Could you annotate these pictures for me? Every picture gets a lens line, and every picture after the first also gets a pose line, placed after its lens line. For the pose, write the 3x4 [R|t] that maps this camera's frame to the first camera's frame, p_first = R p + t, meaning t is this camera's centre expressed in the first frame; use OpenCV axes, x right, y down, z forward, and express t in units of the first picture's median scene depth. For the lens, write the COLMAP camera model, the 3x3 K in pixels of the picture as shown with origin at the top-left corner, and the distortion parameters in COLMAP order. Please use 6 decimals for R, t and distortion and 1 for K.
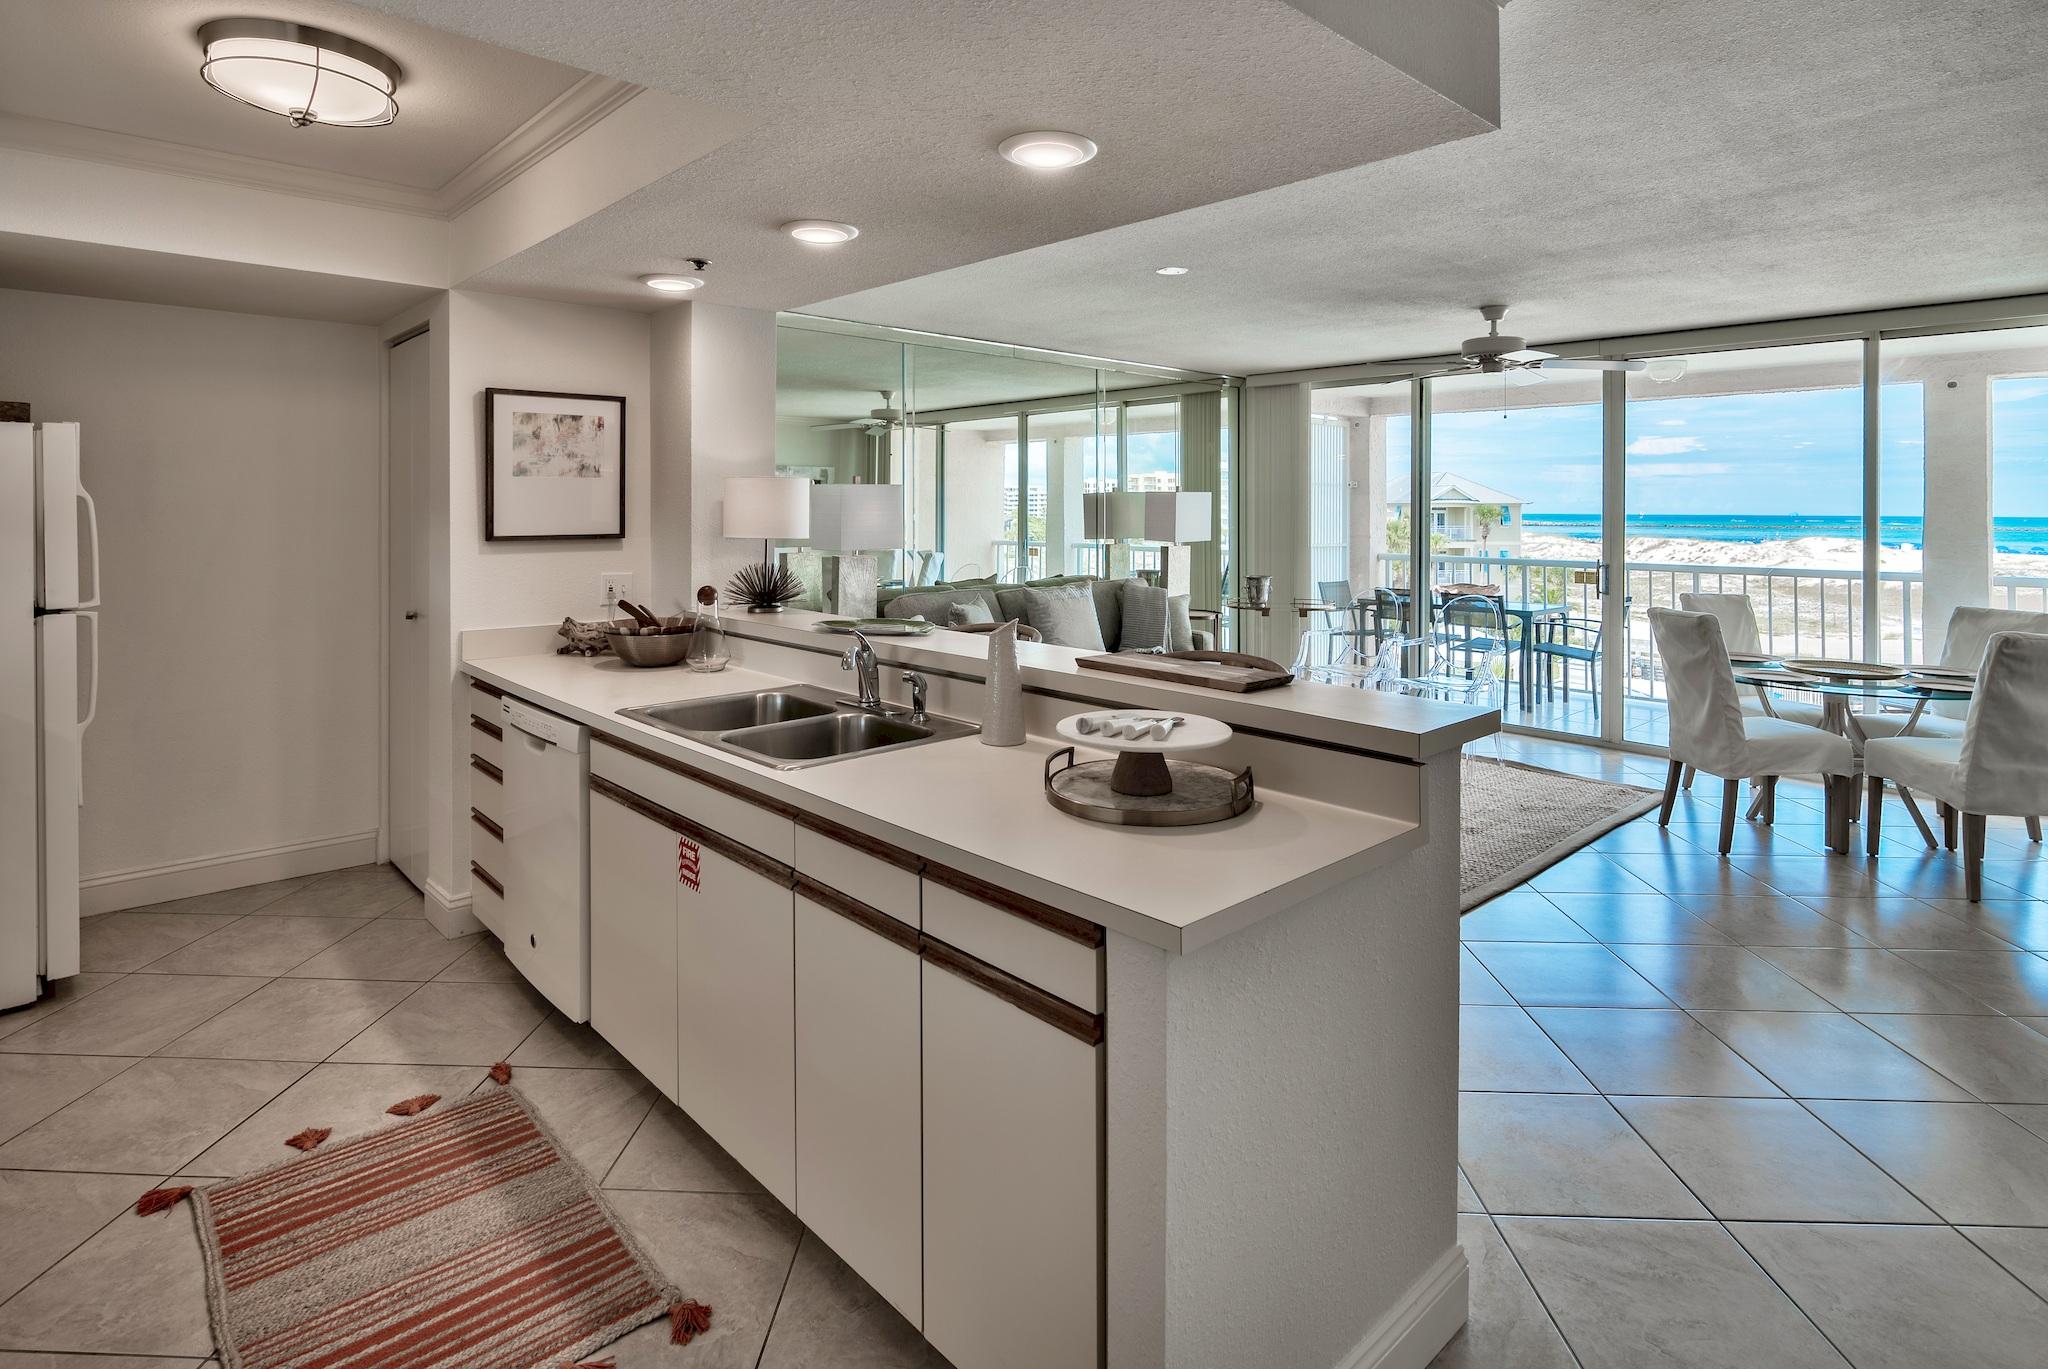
lens RADIAL K [[1044.0, 0, 958.0], [0, 1044.0, 640.5], [0, 0, 1]] dist [0.001184, 0.000170]
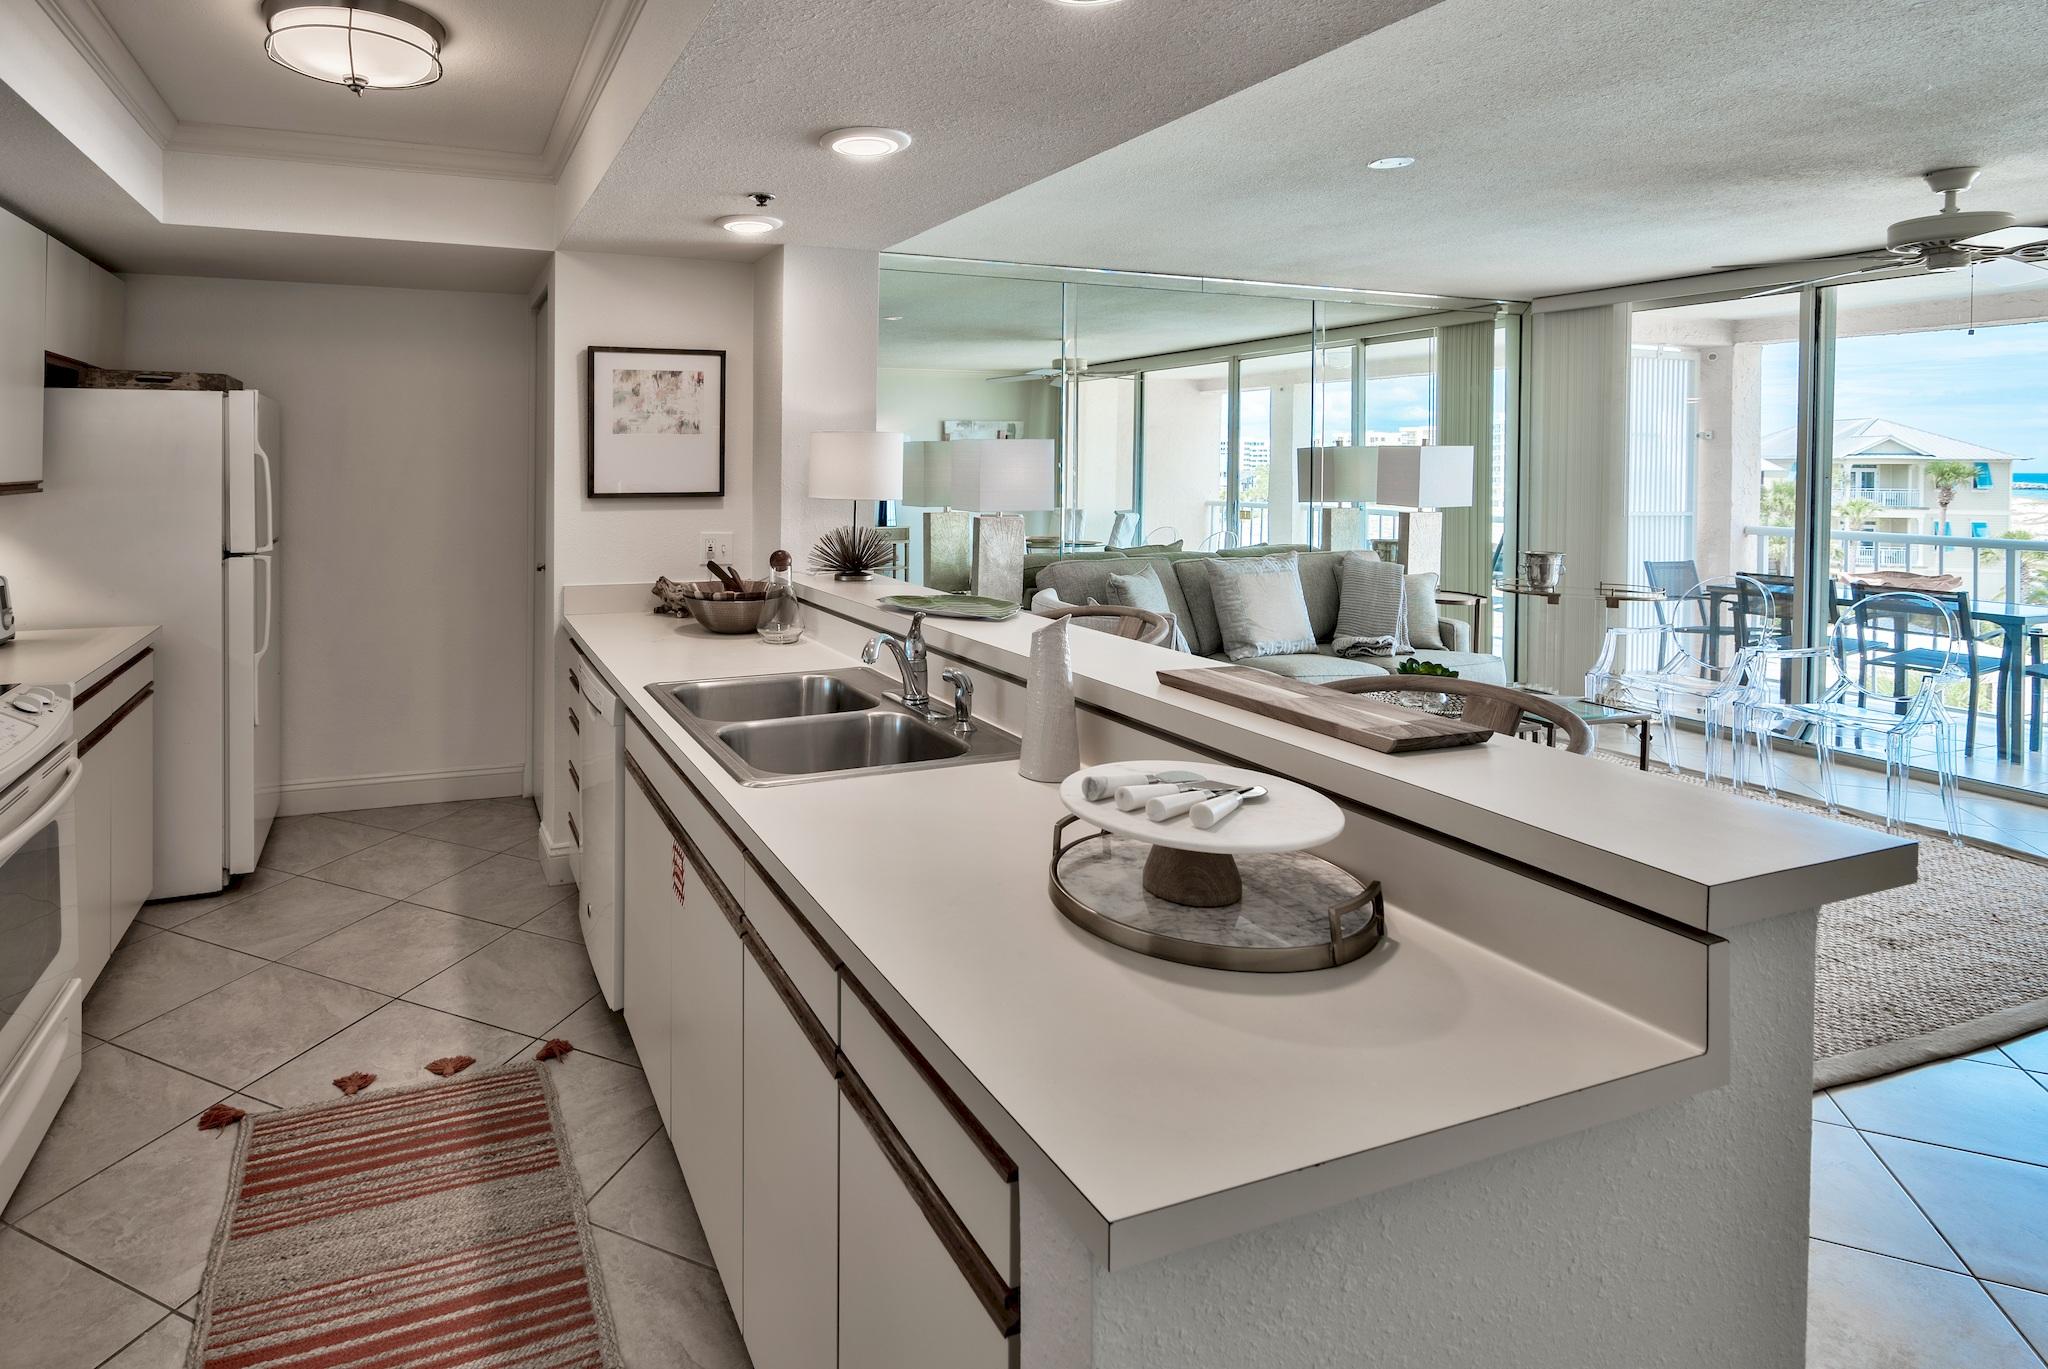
lens RADIAL K [[1030.7, 0, 771.8], [0, 1030.7, 559.1], [0, 0, 1]] dist [0.000595, -0.001144]
pose [[0.926838, 0.036091, -0.373723, 0.070021], [-0.048747, 0.998511, -0.024465, -0.016742], [0.372283, 0.040893, 0.927218, 0.119354]]
